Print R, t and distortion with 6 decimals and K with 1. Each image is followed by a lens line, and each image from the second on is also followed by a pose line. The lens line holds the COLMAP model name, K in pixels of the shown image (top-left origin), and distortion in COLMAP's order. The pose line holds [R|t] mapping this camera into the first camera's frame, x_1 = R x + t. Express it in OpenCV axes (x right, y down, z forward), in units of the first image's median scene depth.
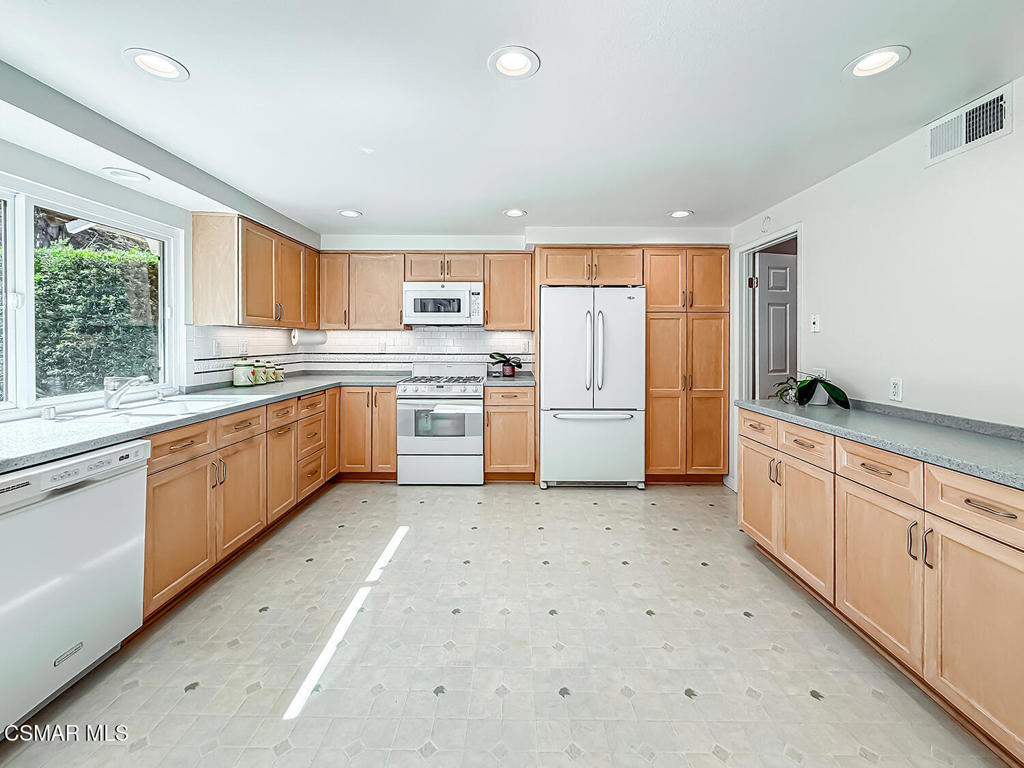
lens RADIAL K [[423.3, 0, 516.8], [0, 423.3, 344.4], [0, 0, 1]] dist [0.000207, 0.000083]
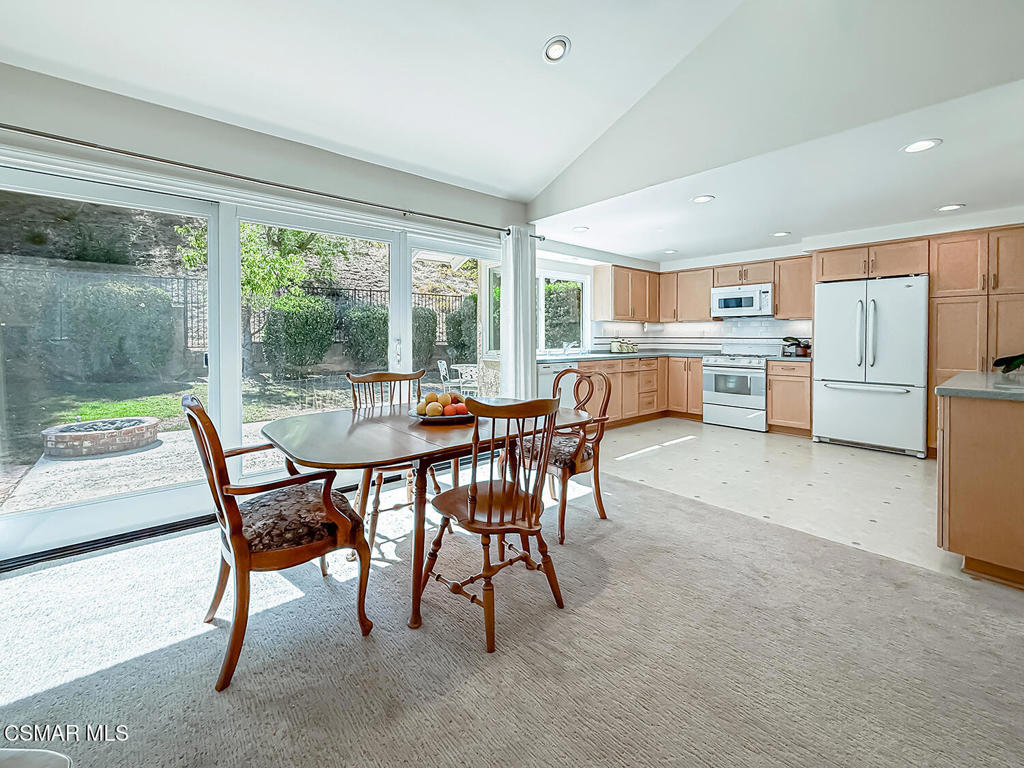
lens RADIAL K [[423.3, 0, 513.4], [0, 423.3, 341.7], [0, 0, 1]] dist [0.000207, 0.000083]
pose [[0.656076, 0.007469, -0.754658, 0.422165], [-0.005170, 0.999972, 0.005403, 0.036459], [0.754677, 0.000356, 0.656096, -0.517731]]
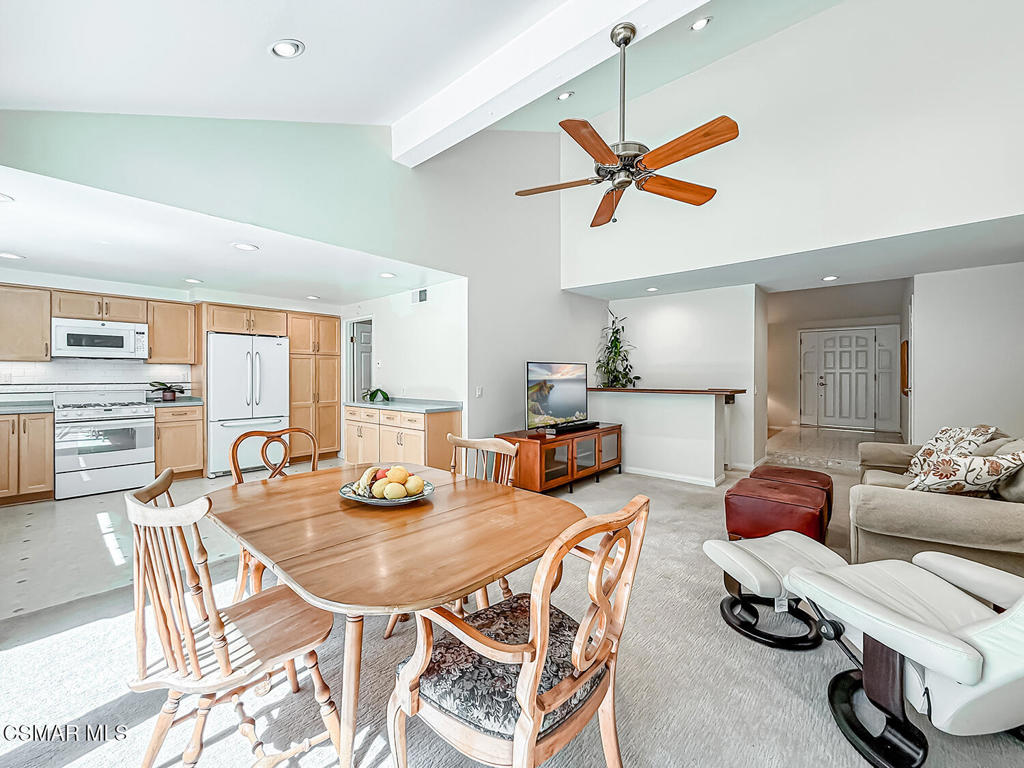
lens RADIAL K [[423.3, 0, 503.6], [0, 423.3, 375.1], [0, 0, 1]] dist [0.000207, 0.000083]
pose [[0.677346, -0.002575, 0.735660, -0.308495], [0.005661, 0.999983, -0.001712, 0.009545], [-0.735643, 0.005325, 0.677349, -0.640385]]
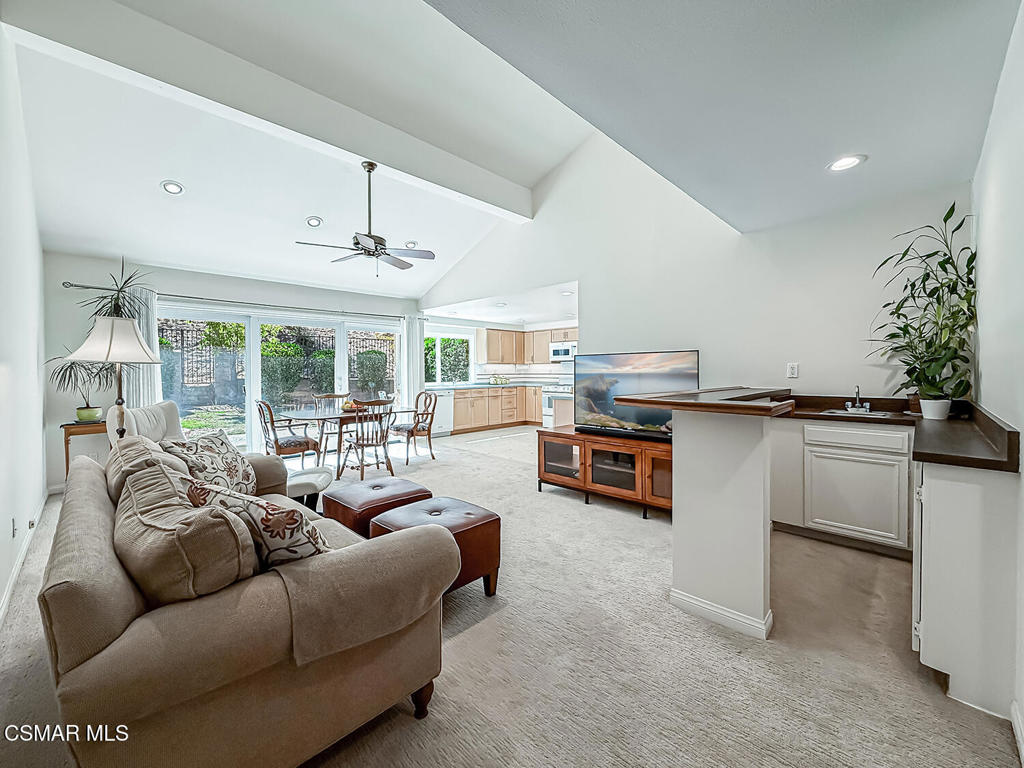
lens RADIAL K [[423.3, 0, 512.1], [0, 423.3, 368.4], [0, 0, 1]] dist [0.000207, 0.000083]
pose [[0.704120, -0.009290, -0.710020, 1.335687], [0.002547, 0.999941, -0.010558, 0.018177], [0.710076, 0.005626, 0.704102, -0.842132]]
